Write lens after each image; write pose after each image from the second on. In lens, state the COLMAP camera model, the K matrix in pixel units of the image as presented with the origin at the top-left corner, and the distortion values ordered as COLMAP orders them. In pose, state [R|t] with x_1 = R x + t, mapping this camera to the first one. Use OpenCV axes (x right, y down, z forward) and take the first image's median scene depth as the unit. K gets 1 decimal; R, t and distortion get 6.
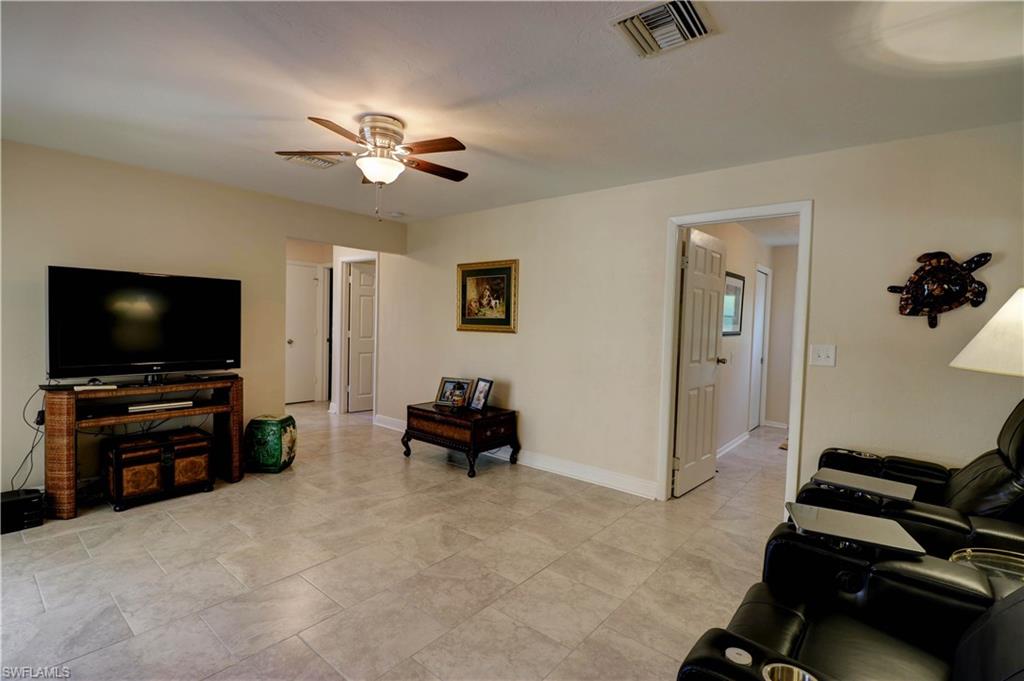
lens RADIAL K [[474.6, 0, 505.6], [0, 474.6, 341.5], [0, 0, 1]] dist [0.001166, -0.012469]
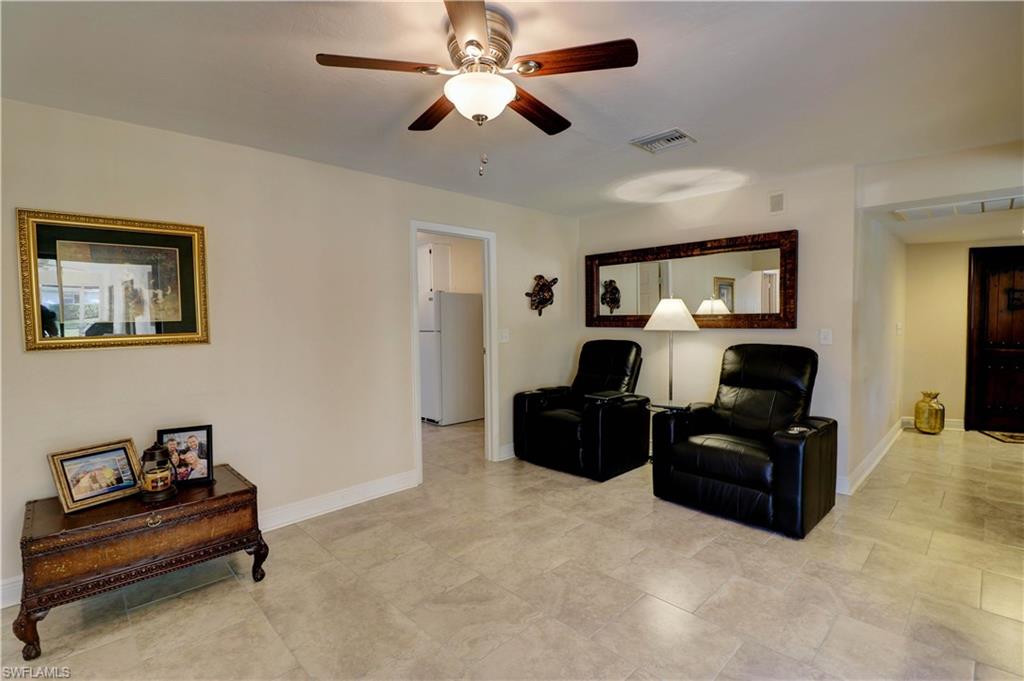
lens RADIAL K [[474.6, 0, 505.6], [0, 474.6, 341.5], [0, 0, 1]] dist [0.001166, -0.012469]
pose [[0.107268, -0.077036, 0.991241, -0.874136], [0.061991, 0.995572, 0.070665, -0.063403], [-0.992296, 0.053868, 0.111569, 0.842875]]
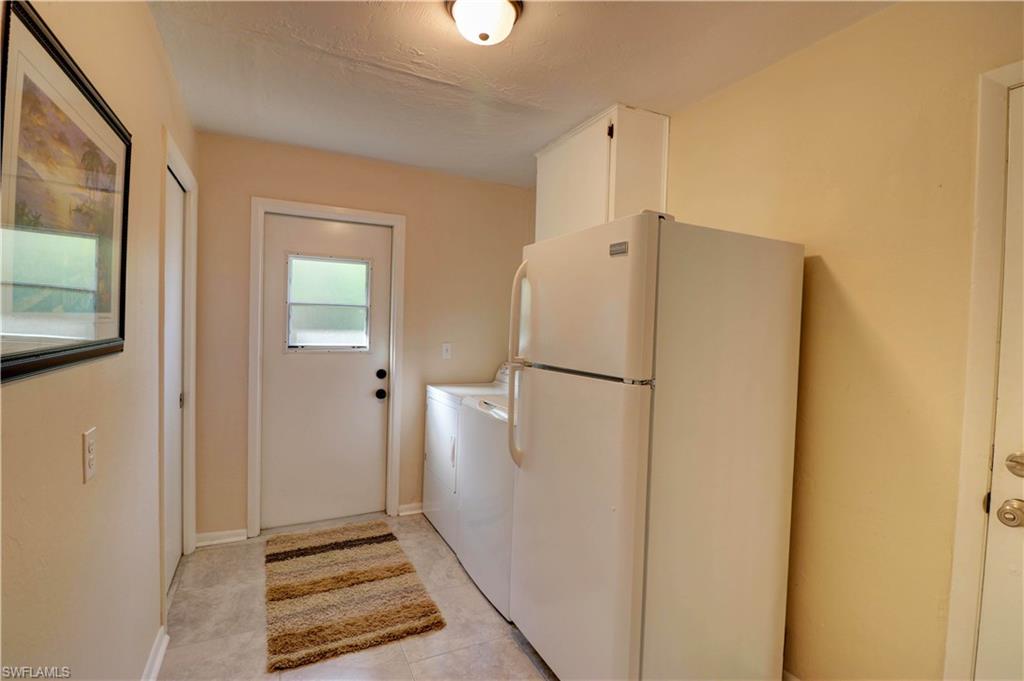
lens RADIAL K [[474.6, 0, 505.6], [0, 474.6, 341.5], [0, 0, 1]] dist [0.001166, -0.012469]
pose [[0.407431, -0.045356, 0.912109, 0.631325], [0.023590, 0.998955, 0.039137, -0.044931], [-0.912931, 0.005571, 0.408075, 1.289603]]
